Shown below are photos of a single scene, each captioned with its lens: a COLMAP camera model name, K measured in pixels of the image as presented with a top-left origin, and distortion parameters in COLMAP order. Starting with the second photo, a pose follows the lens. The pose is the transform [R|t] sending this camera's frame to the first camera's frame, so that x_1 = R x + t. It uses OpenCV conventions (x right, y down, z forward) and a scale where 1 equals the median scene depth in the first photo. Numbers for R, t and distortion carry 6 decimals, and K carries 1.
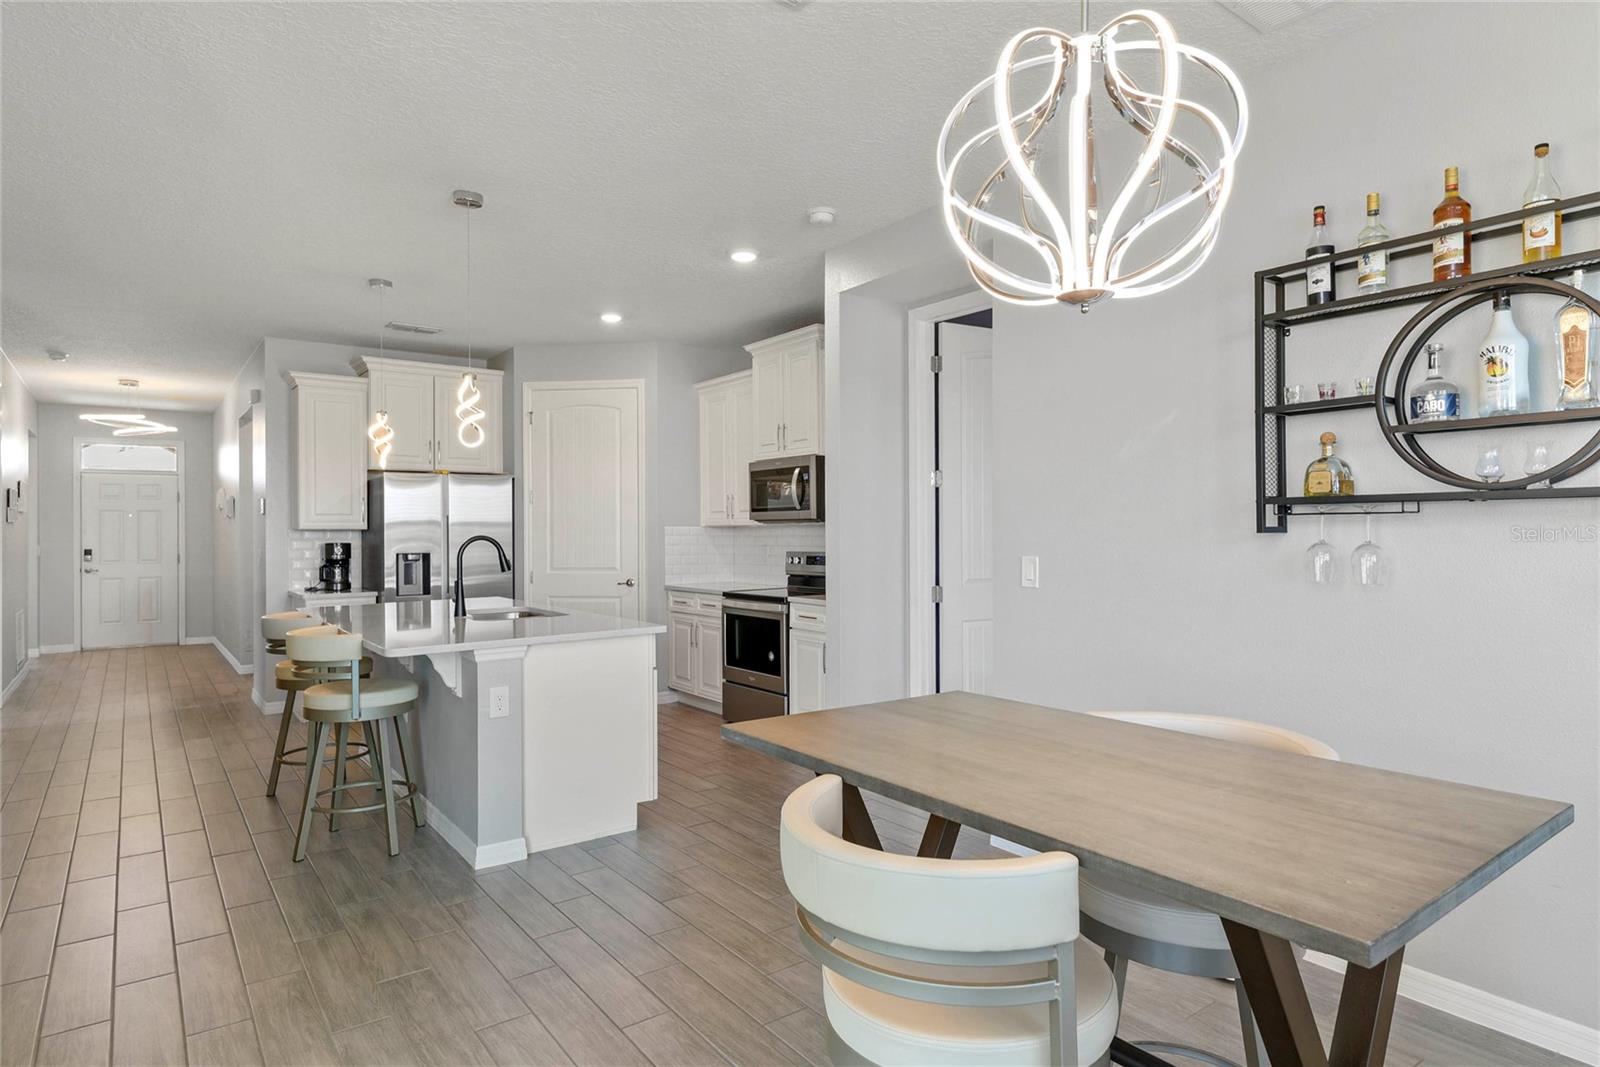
lens RADIAL K [[878.9, 0, 802.3], [0, 878.9, 528.3], [0, 0, 1]] dist [0.002559, 0.000335]
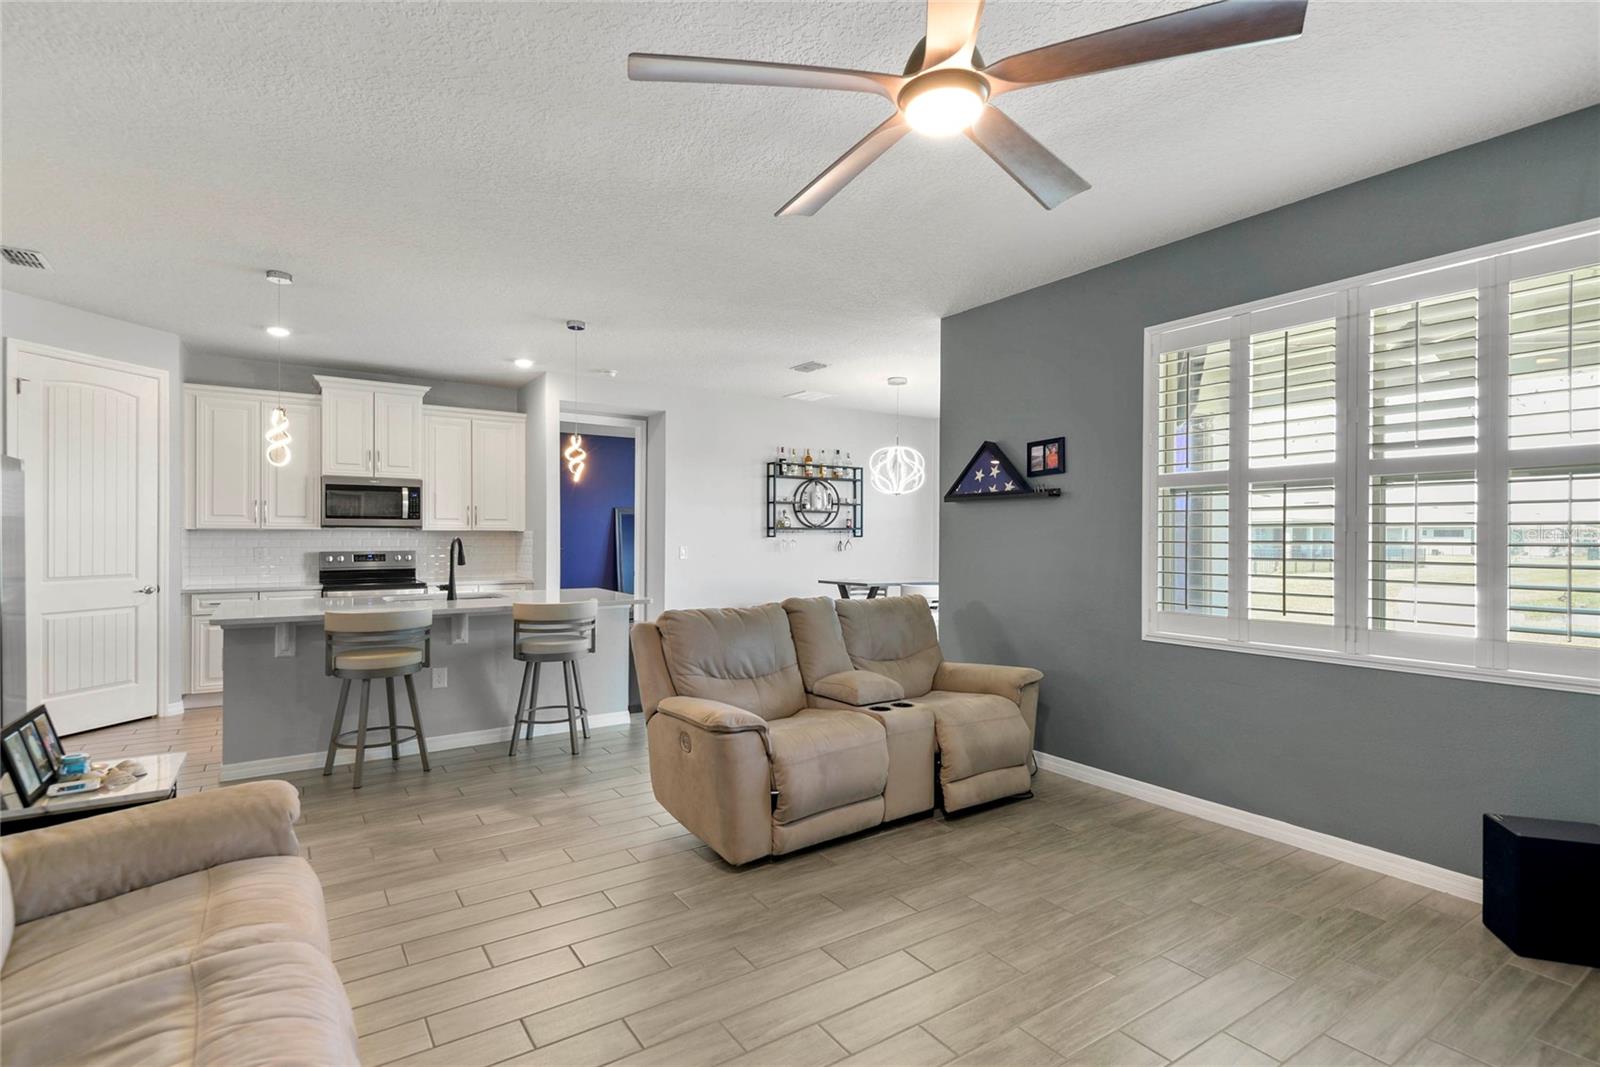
lens RADIAL K [[780.4, 0, 820.1], [0, 780.4, 536.7], [0, 0, 1]] dist [0.000303, -0.001036]
pose [[0.033315, 0.004414, 0.999435, -1.069806], [-0.005879, 0.999974, -0.004221, 0.006378], [-0.999428, -0.005735, 0.033340, 0.300780]]
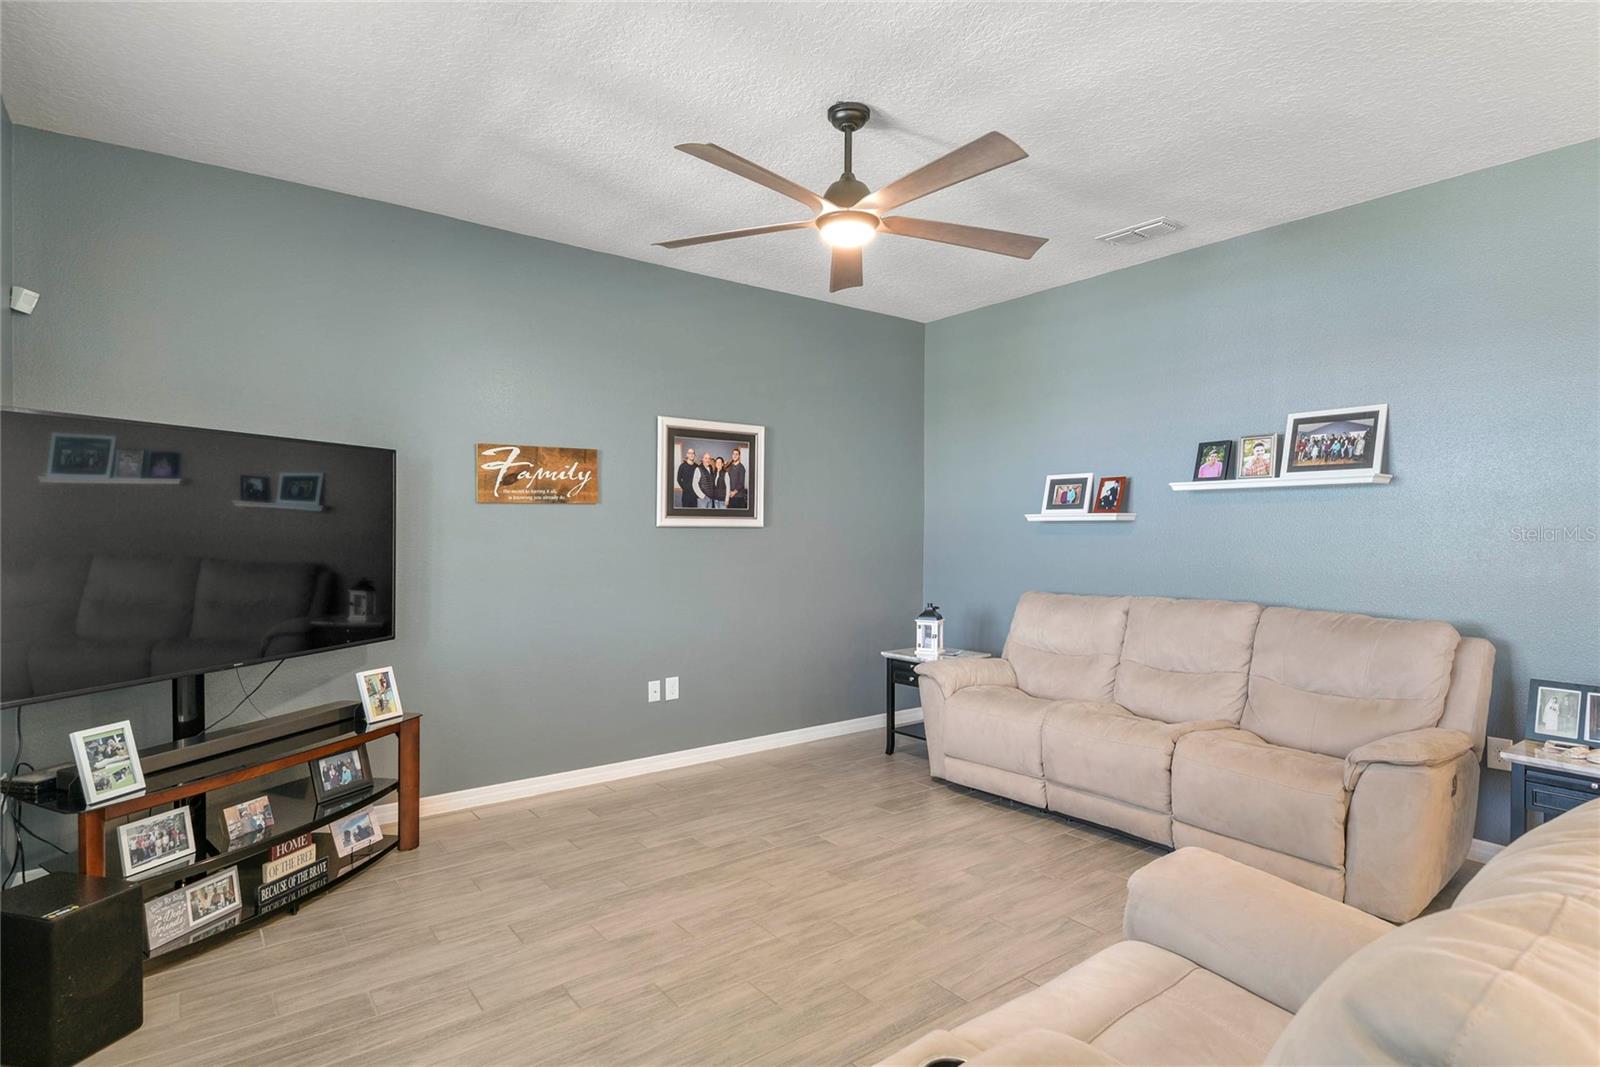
lens RADIAL K [[814.5, 0, 803.9], [0, 814.5, 538.1], [0, 0, 1]] dist [0.018050, -0.000628]
pose [[0.009424, 0.013873, -0.999859, -0.301085], [-0.000327, 0.999904, 0.013870, 0.003411], [0.999956, 0.000197, 0.009427, 0.234265]]
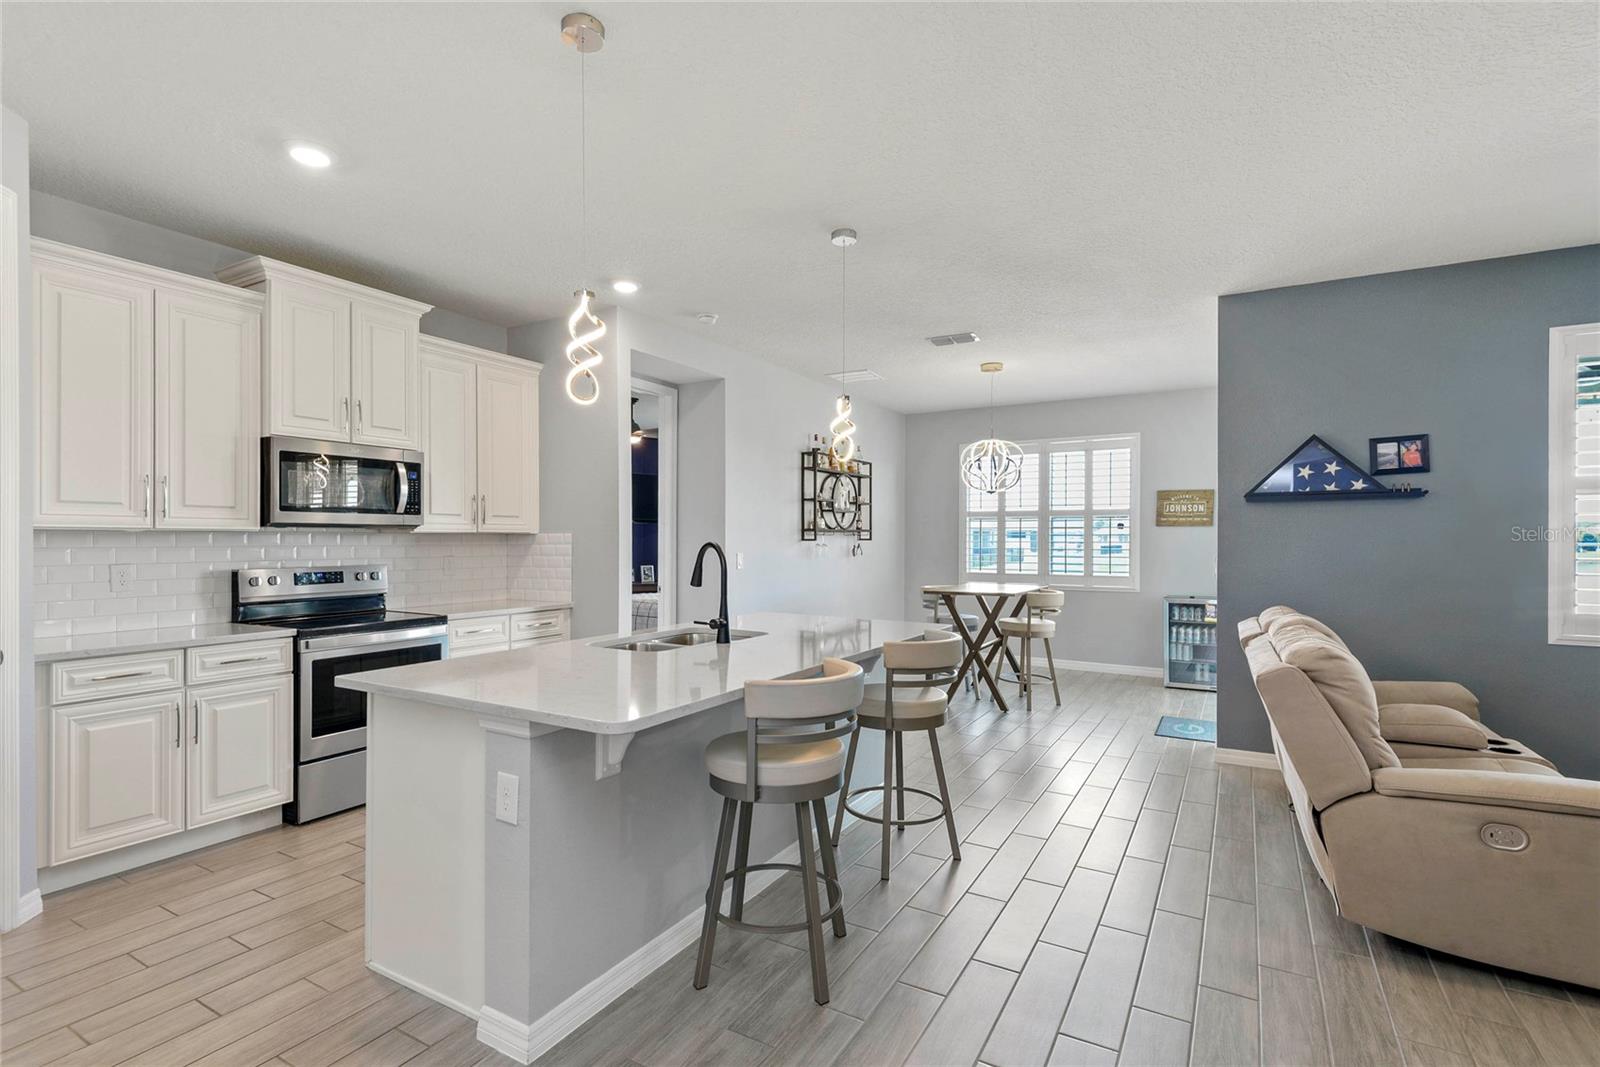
lens RADIAL K [[757.9, 0, 805.2], [0, 757.9, 542.2], [0, 0, 1]] dist [0.024686, -0.019374]
pose [[-0.397610, 0.001573, 0.917553, -0.746777], [-0.000530, 0.999998, -0.001944, 0.006247], [-0.917554, -0.001259, -0.397608, 0.853633]]
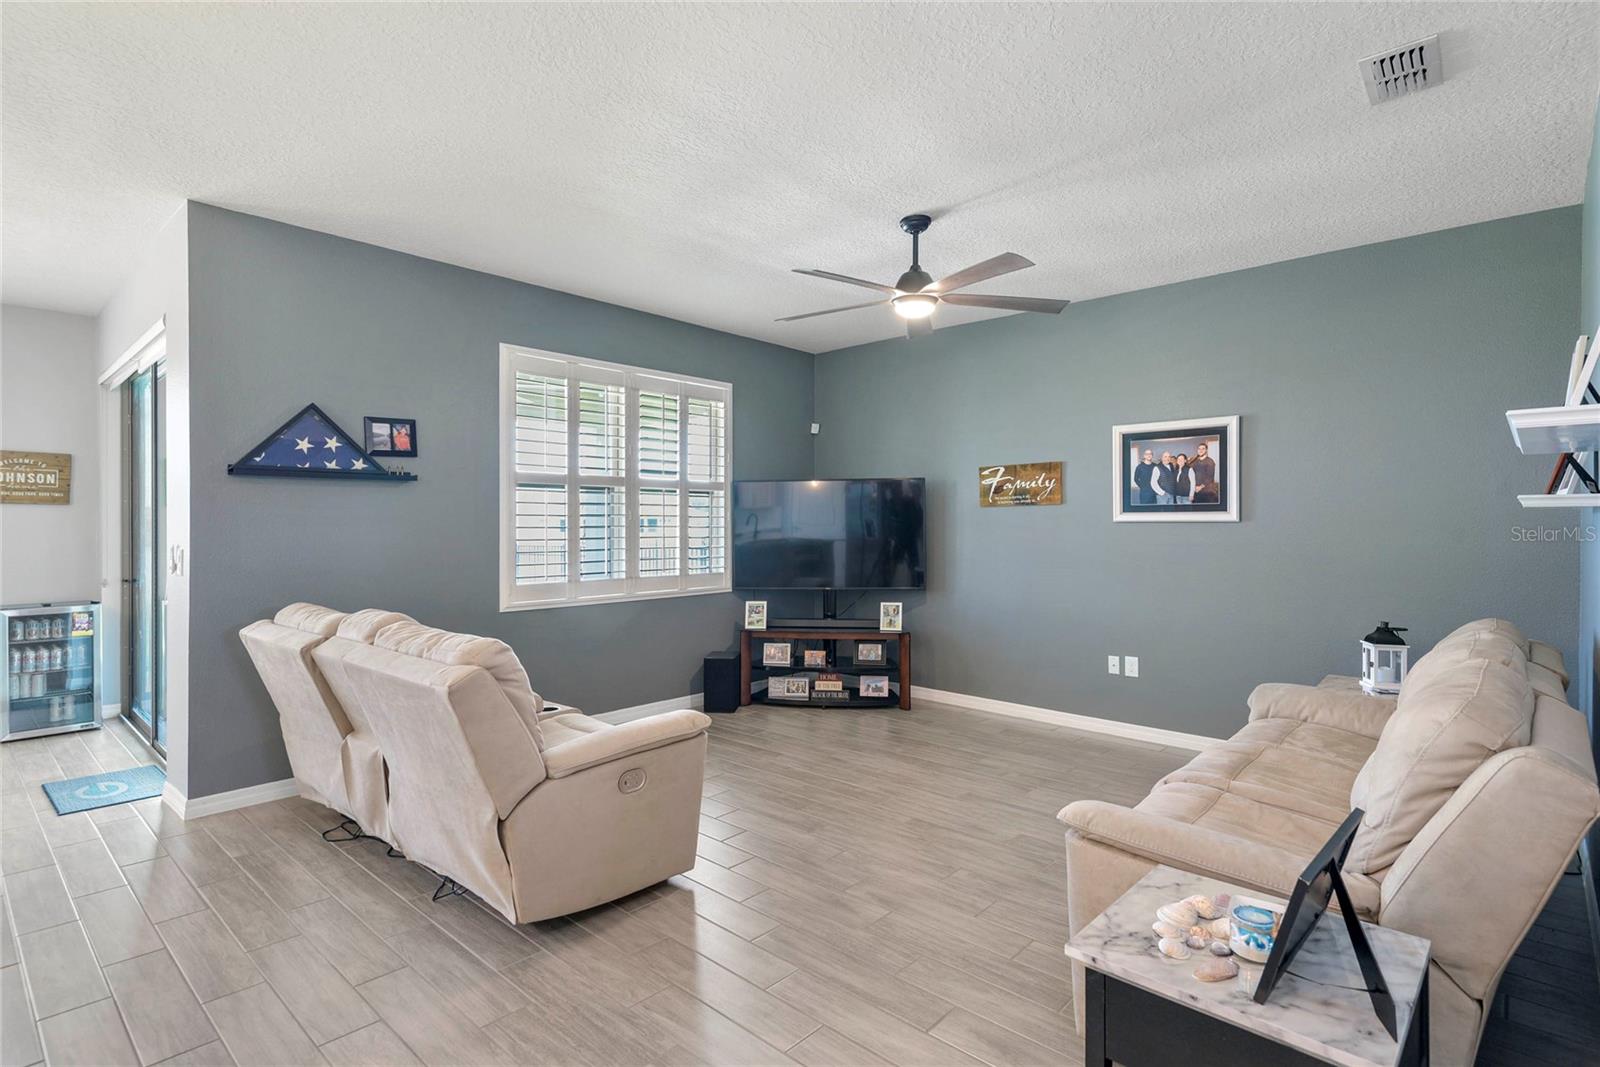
lens RADIAL K [[792.5, 0, 801.3], [0, 792.5, 526.4], [0, 0, 1]] dist [0.017318, -0.000650]
pose [[-0.982477, 0.004271, -0.186333, -0.560436], [0.004134, 0.999991, 0.001119, 0.005708], [0.186336, 0.000329, -0.982486, 0.849616]]
